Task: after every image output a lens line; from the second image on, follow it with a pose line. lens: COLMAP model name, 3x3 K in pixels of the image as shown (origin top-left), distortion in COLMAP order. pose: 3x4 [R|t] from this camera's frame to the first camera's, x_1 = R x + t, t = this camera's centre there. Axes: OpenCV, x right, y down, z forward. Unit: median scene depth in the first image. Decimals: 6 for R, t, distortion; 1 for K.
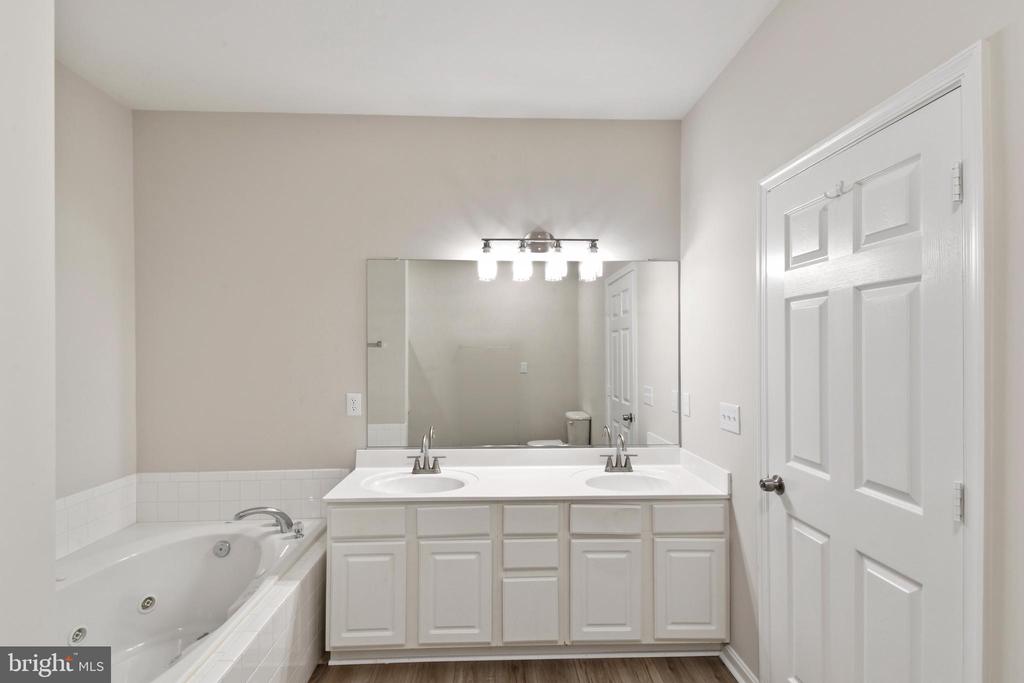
lens RADIAL K [[456.2, 0, 508.4], [0, 456.2, 354.3], [0, 0, 1]] dist [0.033274, -0.022930]
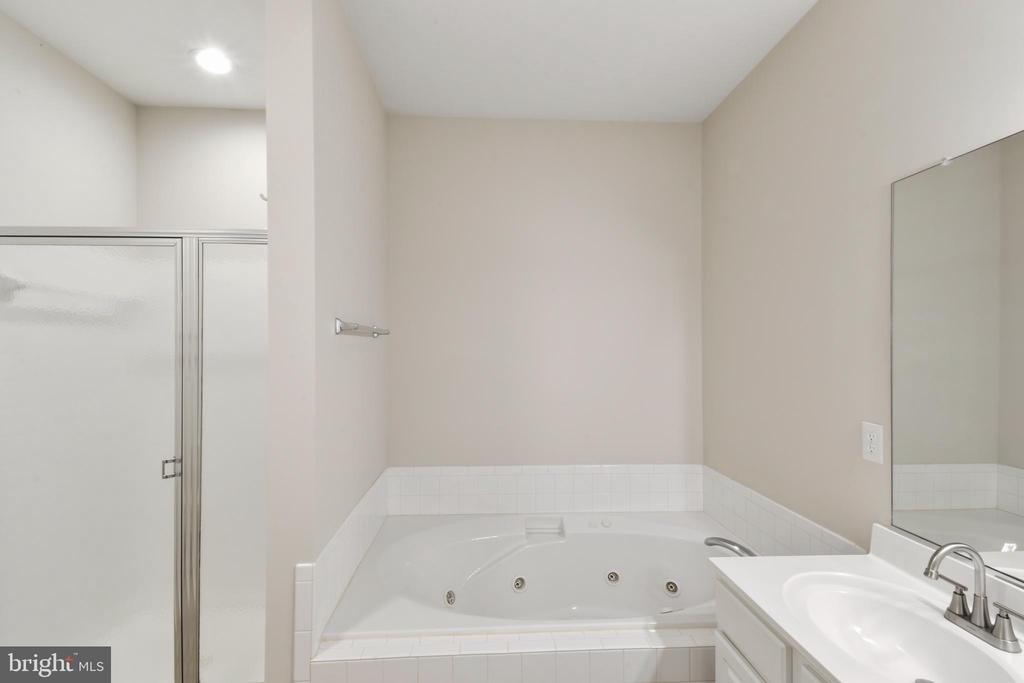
lens RADIAL K [[456.2, 0, 508.4], [0, 456.2, 354.3], [0, 0, 1]] dist [0.033274, -0.022930]
pose [[0.017080, 0.010344, -0.999801, 0.237215], [-0.001441, 0.999946, 0.010321, -0.006962], [0.999853, 0.001264, 0.017094, 0.535417]]
